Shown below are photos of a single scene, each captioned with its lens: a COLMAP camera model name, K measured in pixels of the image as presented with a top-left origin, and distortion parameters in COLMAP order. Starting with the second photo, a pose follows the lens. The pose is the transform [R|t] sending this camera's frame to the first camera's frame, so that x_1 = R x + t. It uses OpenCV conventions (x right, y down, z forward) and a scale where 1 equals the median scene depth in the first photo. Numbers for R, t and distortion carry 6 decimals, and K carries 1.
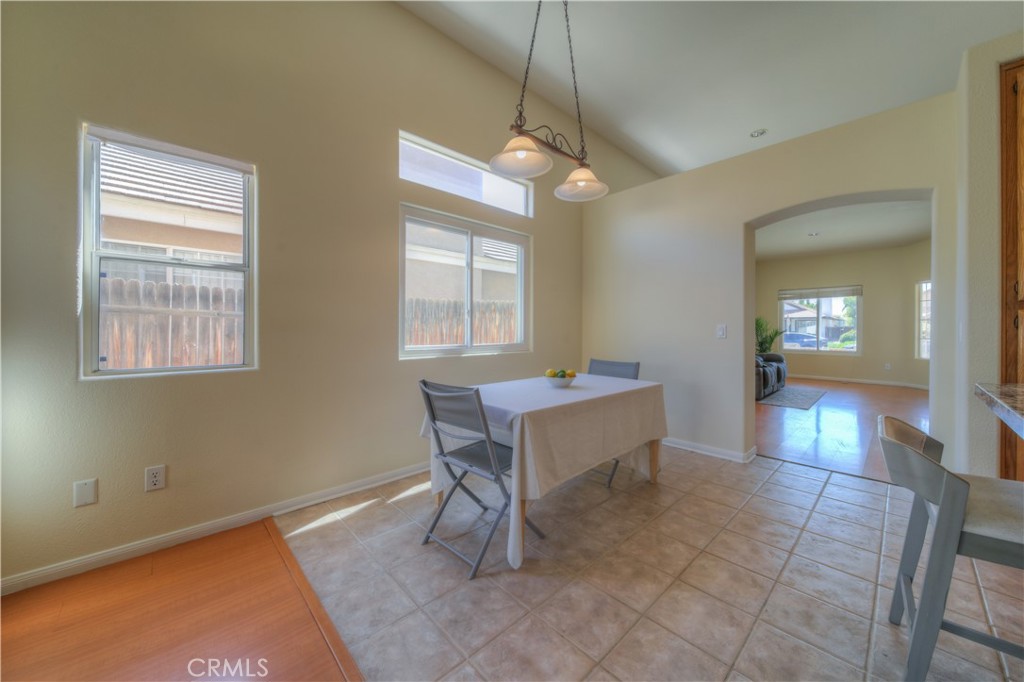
lens RADIAL K [[365.3, 0, 511.3], [0, 365.3, 329.5], [0, 0, 1]] dist [-0.000573, -0.000294]
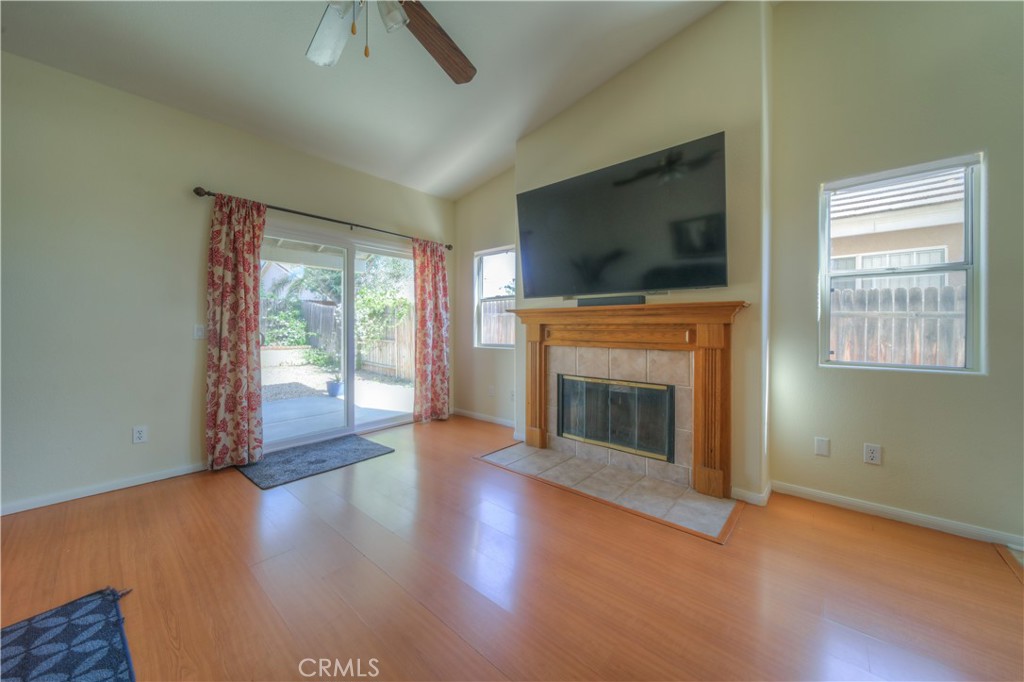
lens RADIAL K [[365.3, 0, 511.3], [0, 365.3, 329.5], [0, 0, 1]] dist [-0.000573, -0.000294]
pose [[0.098929, 0.000658, -0.995094, 0.072155], [-0.002793, 0.999996, 0.000383, -0.000682], [0.995091, 0.002741, 0.098930, -0.210432]]
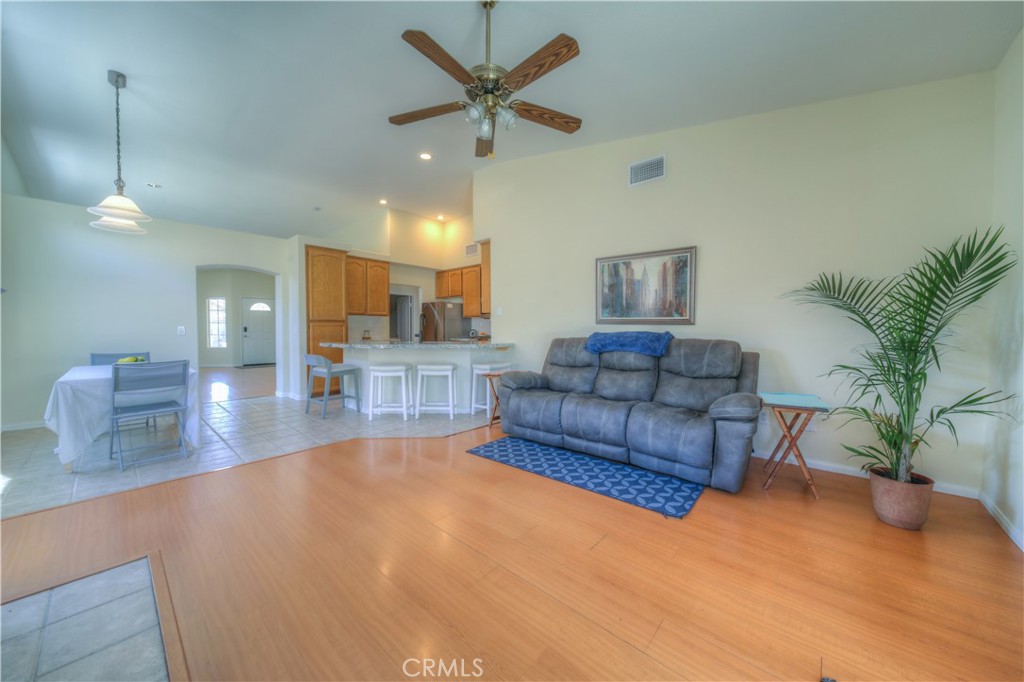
lens RADIAL K [[364.9, 0, 505.4], [0, 364.9, 335.6], [0, 0, 1]] dist [0.001488, 0.000031]
pose [[-0.075571, -0.021216, 0.996915, -1.340202], [0.002074, 0.999768, 0.021434, -0.005052], [-0.997138, 0.003687, -0.075509, -0.340605]]
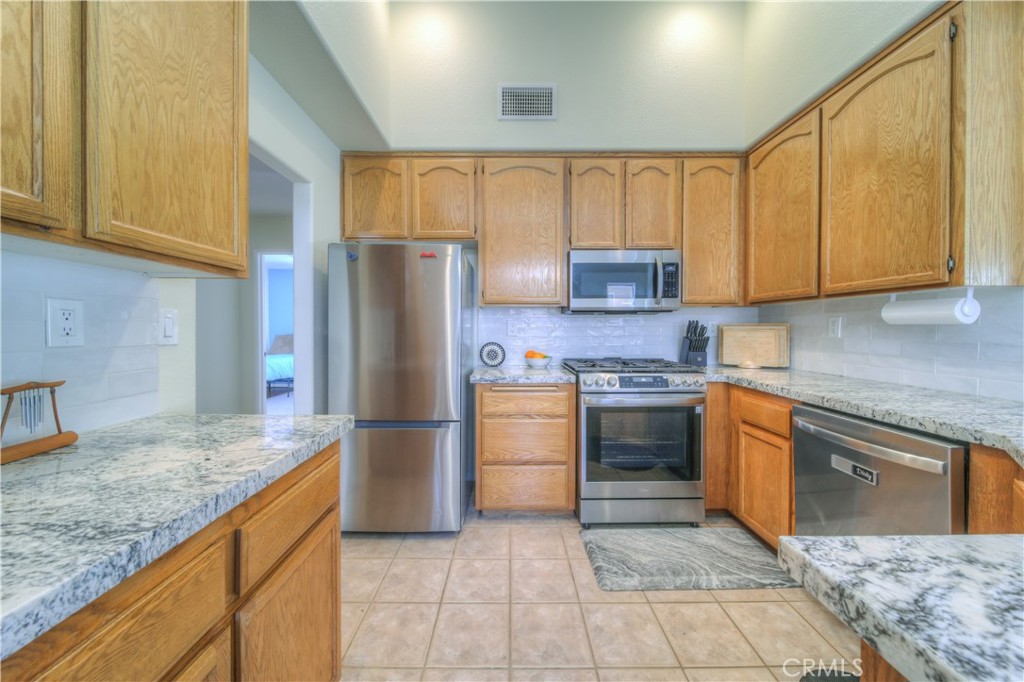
lens RADIAL K [[365.3, 0, 511.3], [0, 365.3, 329.5], [0, 0, 1]] dist [-0.000573, -0.000294]
pose [[-0.733120, -0.006353, 0.680070, 0.946509], [-0.000501, 0.999961, 0.008800, -0.036603], [-0.680099, 0.006111, -0.733095, 0.438969]]
